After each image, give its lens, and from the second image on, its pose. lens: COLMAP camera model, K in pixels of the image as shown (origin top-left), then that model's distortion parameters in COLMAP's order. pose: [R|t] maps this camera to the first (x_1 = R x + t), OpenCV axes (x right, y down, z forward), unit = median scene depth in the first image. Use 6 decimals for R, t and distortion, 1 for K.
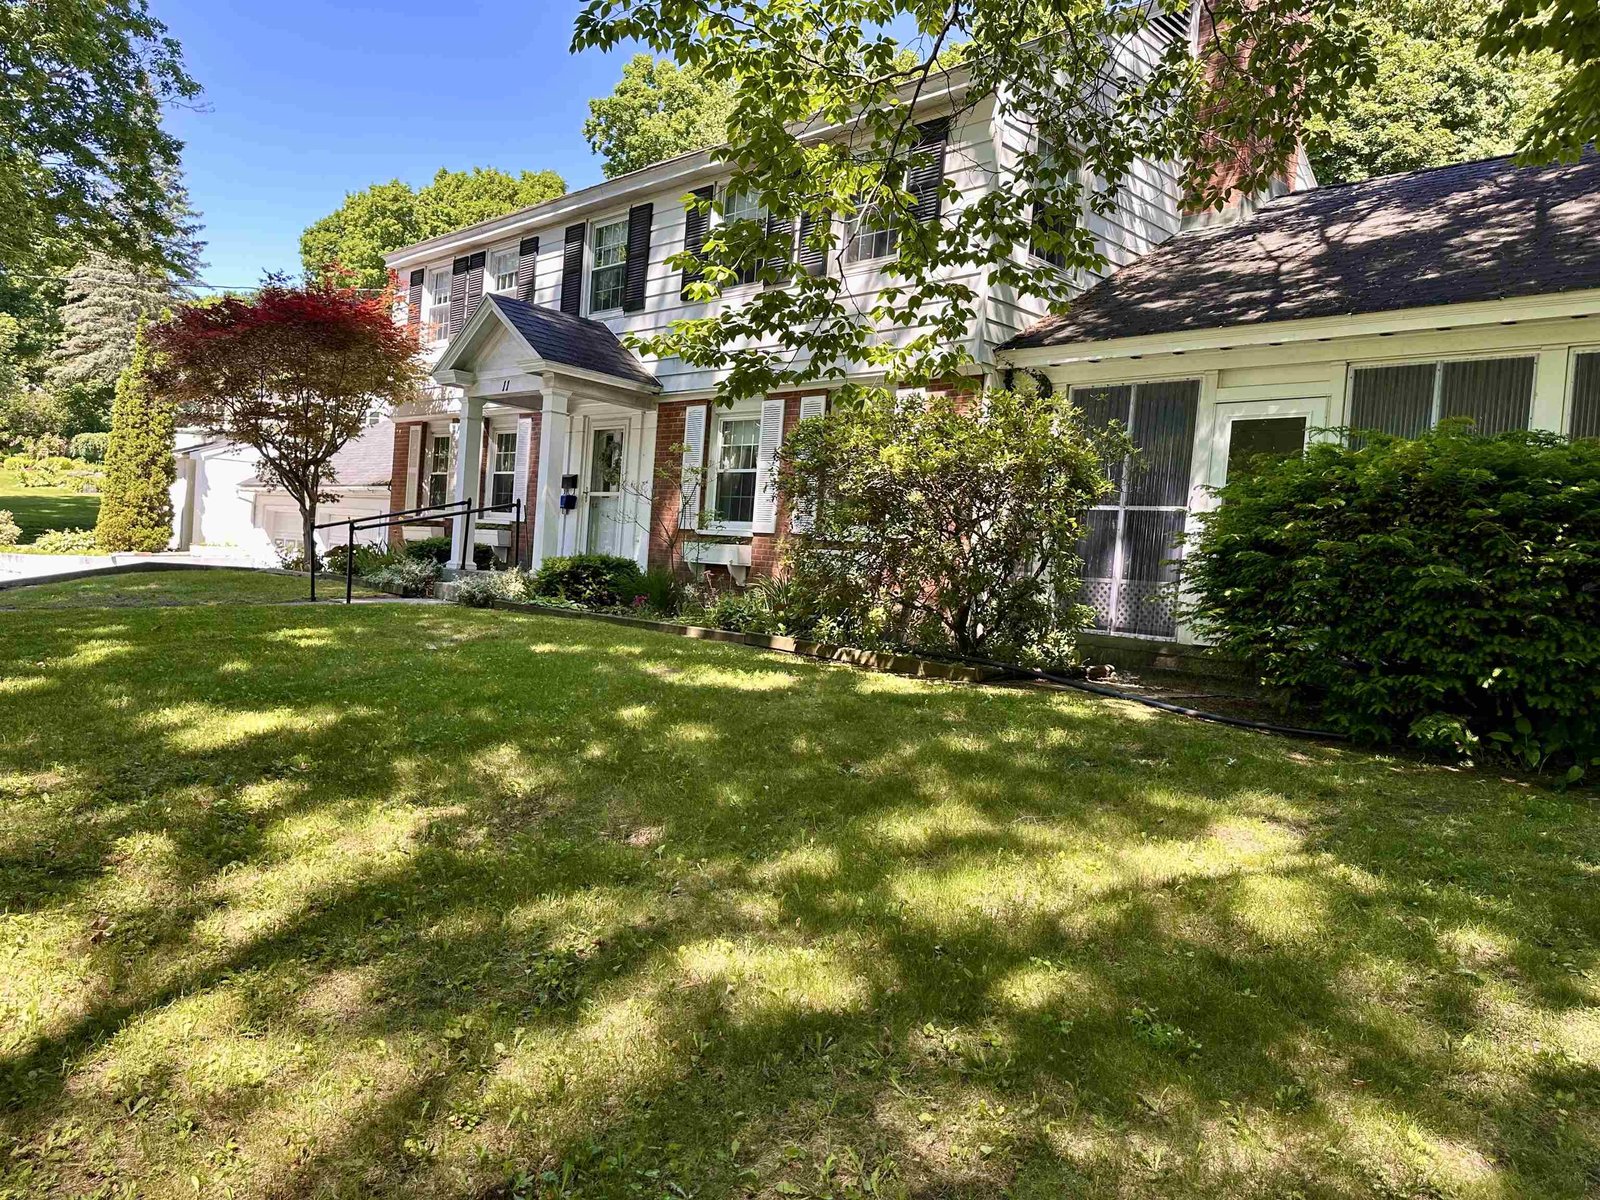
lens RADIAL K [[1140.8, 0, 767.8], [0, 1140.8, 598.2], [0, 0, 1]] dist [0.049491, -0.047799]
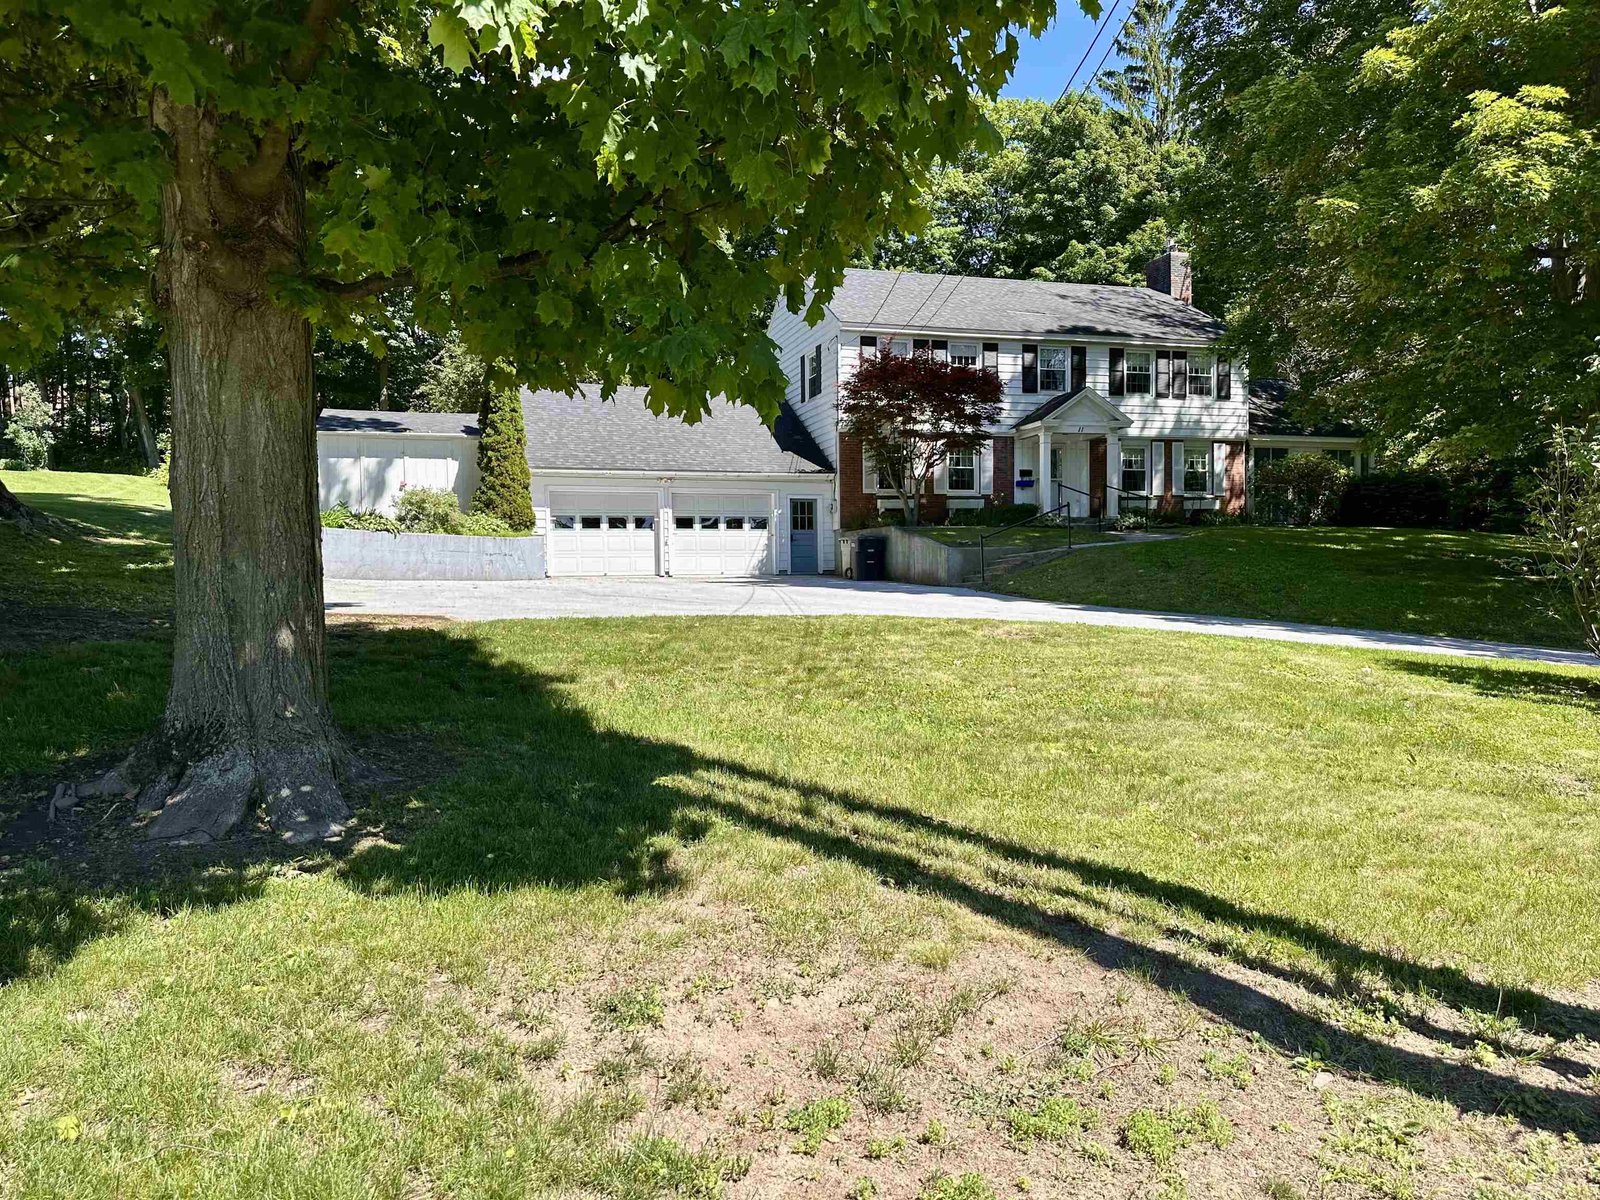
lens RADIAL K [[1109.2, 0, 778.2], [0, 1109.2, 602.1], [0, 0, 1]] dist [0.095165, -0.134708]
pose [[0.446169, -0.105586, 0.888699, -2.320464], [0.069025, 0.994118, 0.083457, -0.078116], [-0.892283, 0.024106, 0.450832, 0.572019]]
